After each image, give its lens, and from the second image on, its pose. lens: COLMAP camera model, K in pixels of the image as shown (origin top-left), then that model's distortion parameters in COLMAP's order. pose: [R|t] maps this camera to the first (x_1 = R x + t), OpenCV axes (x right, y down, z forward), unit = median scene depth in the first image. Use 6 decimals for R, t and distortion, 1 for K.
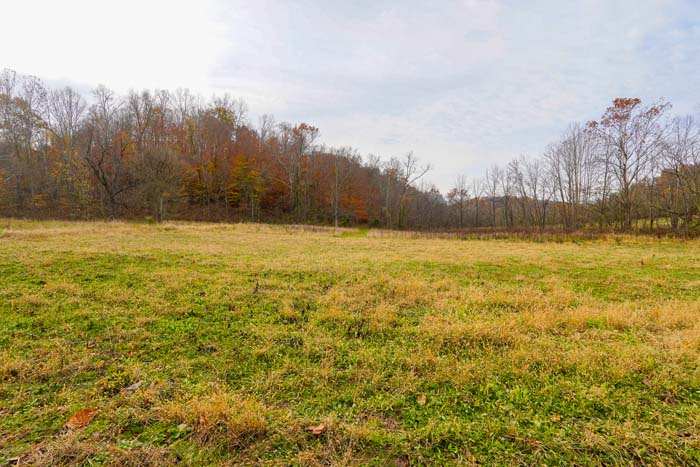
lens RADIAL K [[326.2, 0, 348.3], [0, 326.2, 230.7], [0, 0, 1]] dist [0.000866, 0.005539]
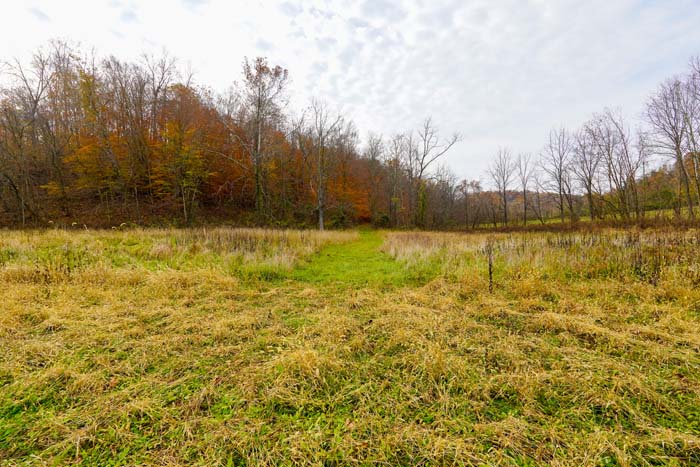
lens RADIAL K [[326.2, 0, 350.5], [0, 326.2, 231.6], [0, 0, 1]] dist [0.000866, 0.005539]
pose [[0.999422, -0.032718, 0.009211, 0.004406], [0.032705, 0.999464, 0.001636, -0.002459], [-0.009260, -0.001334, 0.999956, 0.140352]]
